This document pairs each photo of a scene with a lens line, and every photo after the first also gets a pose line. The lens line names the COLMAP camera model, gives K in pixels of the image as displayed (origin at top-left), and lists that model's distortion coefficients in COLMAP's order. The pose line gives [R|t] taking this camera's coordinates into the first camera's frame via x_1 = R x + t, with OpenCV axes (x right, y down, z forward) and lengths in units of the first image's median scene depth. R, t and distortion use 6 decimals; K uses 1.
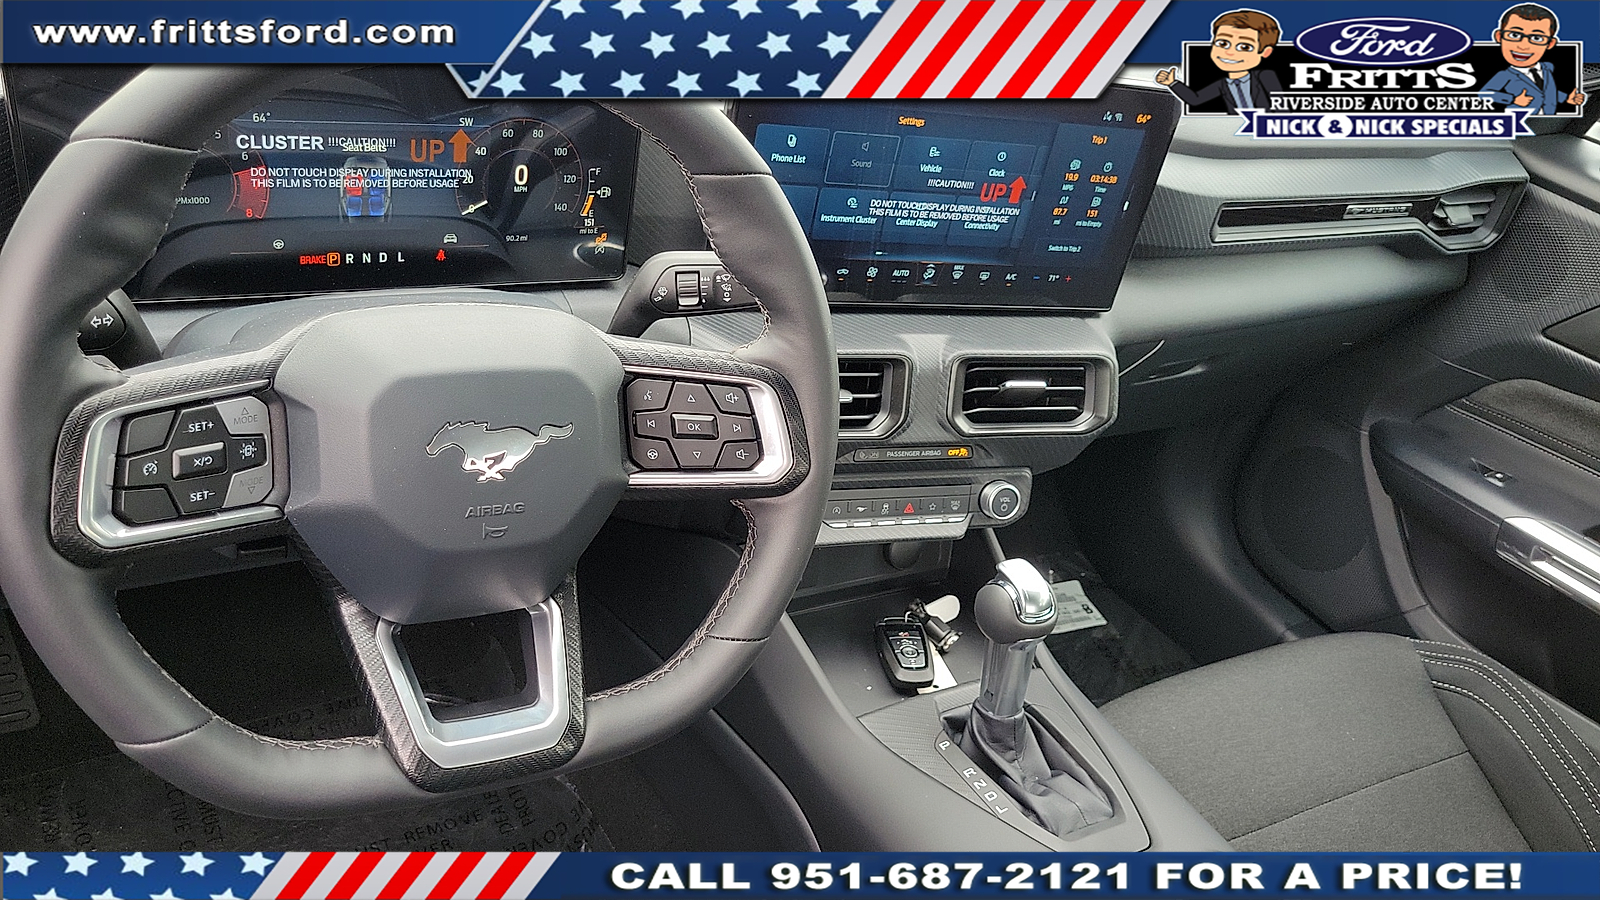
lens RADIAL K [[1232.4, 0, 784.8], [0, 1232.4, 479.3], [0, 0, 1]] dist [0.040932, -0.013609]
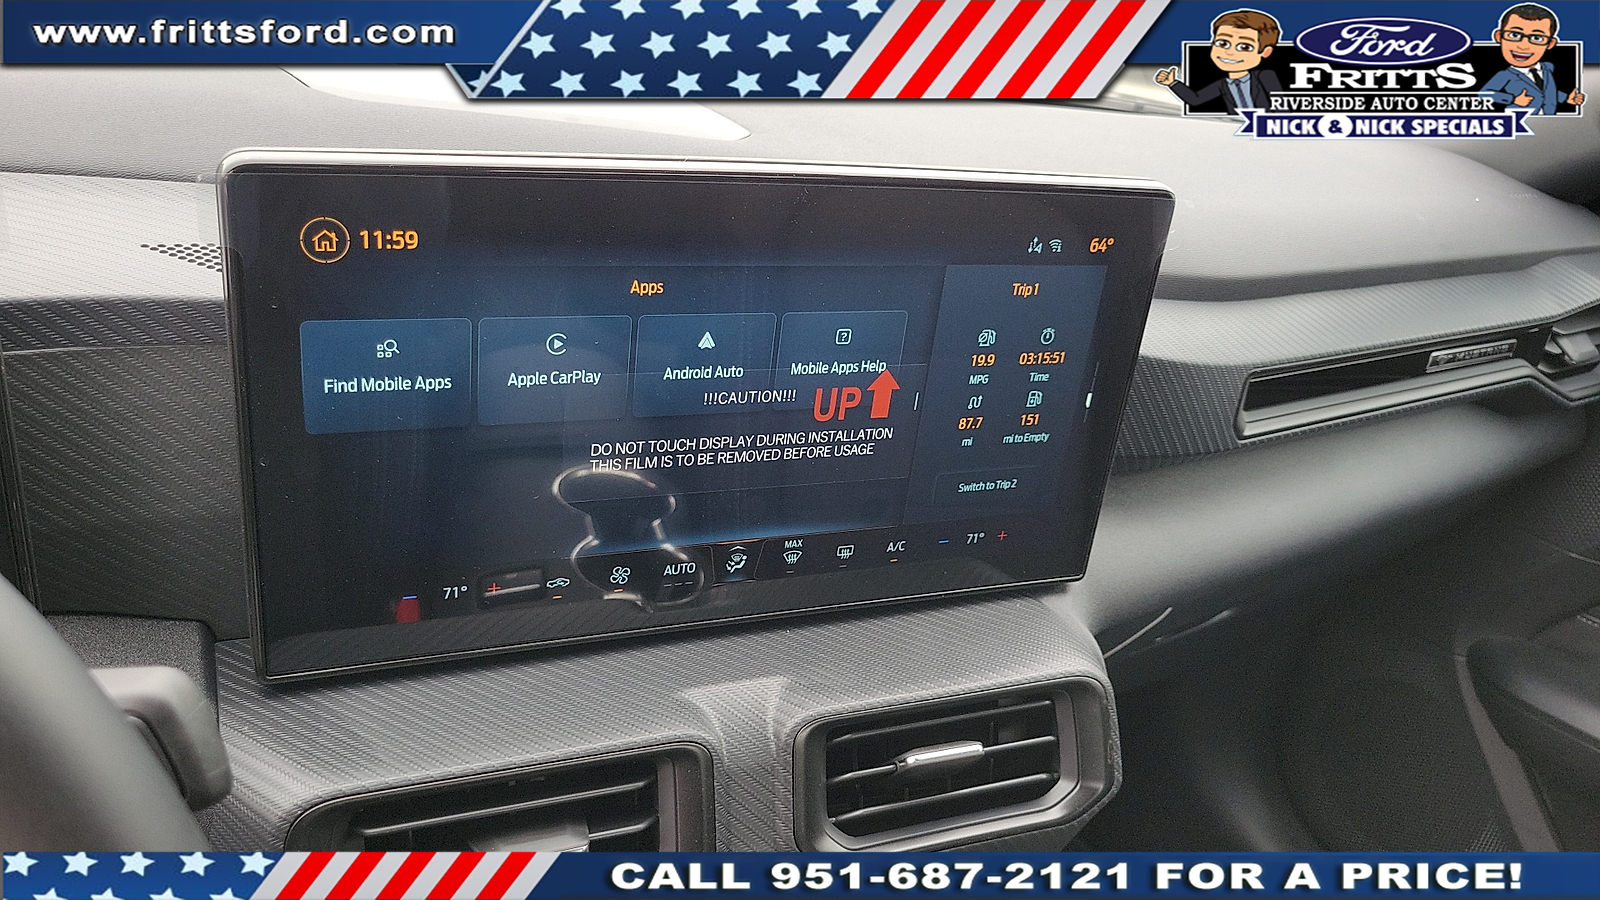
lens RADIAL K [[1228.6, 0, 788.4], [0, 1228.6, 474.0], [0, 0, 1]] dist [0.043117, -0.031061]
pose [[0.995247, -0.092018, 0.031860, 0.125127], [0.095304, 0.987608, -0.124694, -0.135869], [-0.019991, 0.127138, 0.991684, 0.475202]]
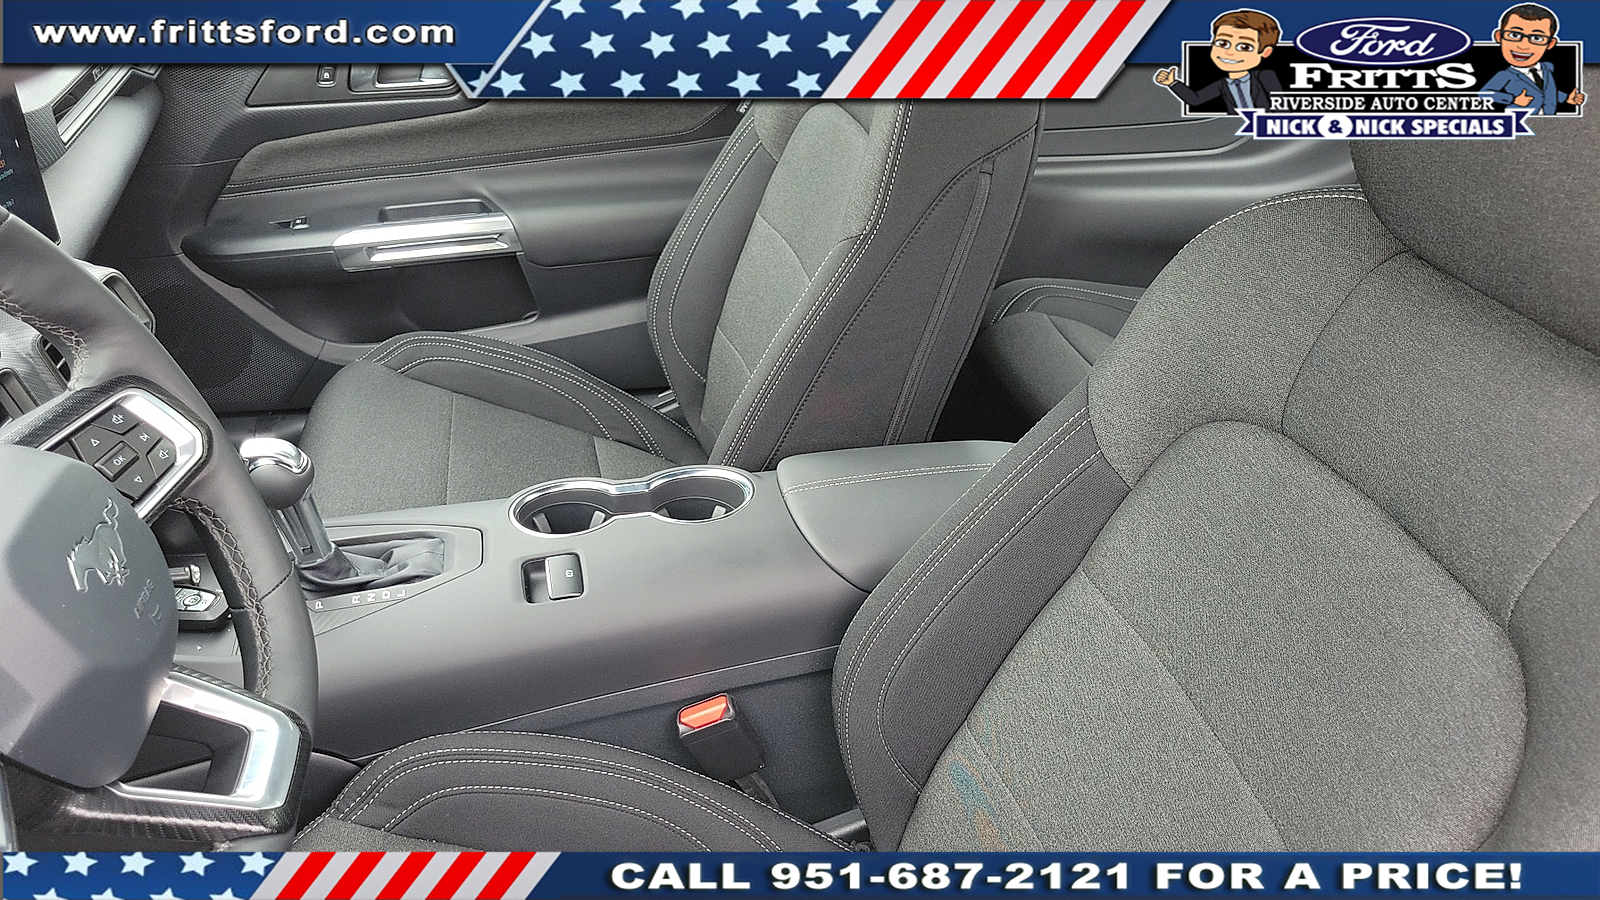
lens RADIAL K [[1228.6, 0, 788.4], [0, 1228.6, 474.0], [0, 0, 1]] dist [0.043117, -0.031061]
pose [[0.293680, -0.636400, 0.713265, -0.449937], [0.535022, 0.727778, 0.429059, -0.121388], [-0.792152, 0.255607, 0.554221, -0.008967]]
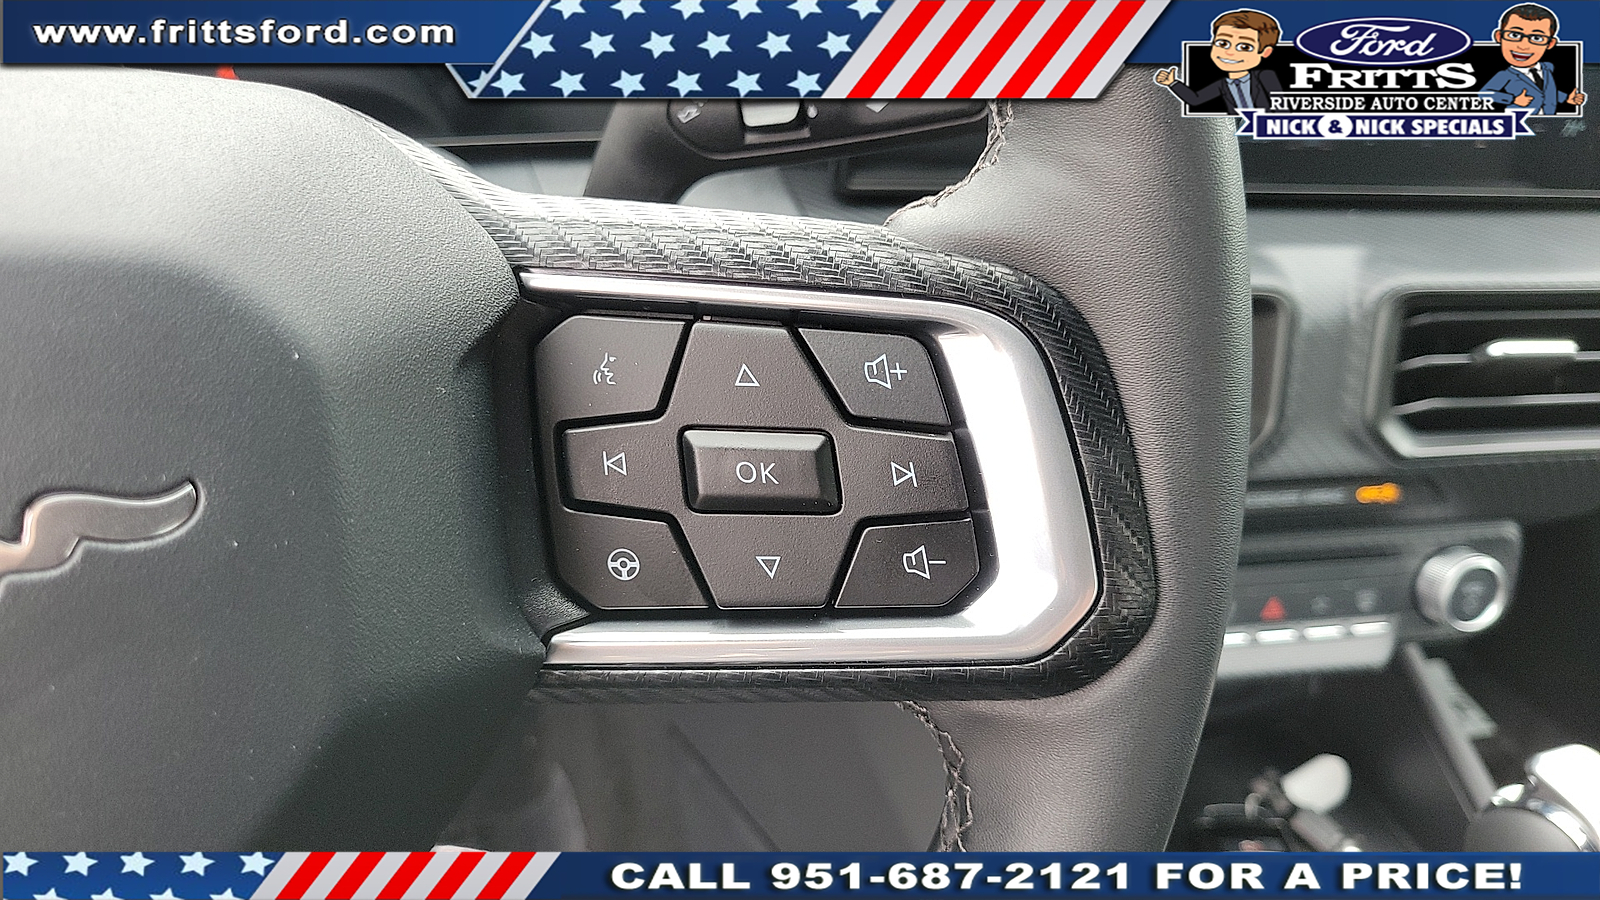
lens RADIAL K [[1228.6, 0, 788.4], [0, 1228.6, 474.0], [0, 0, 1]] dist [0.043117, -0.031061]
pose [[0.988282, -0.018173, -0.151551, -0.014826], [0.015784, 0.999732, -0.016955, -0.025665], [0.151819, 0.014364, 0.988304, 0.494438]]
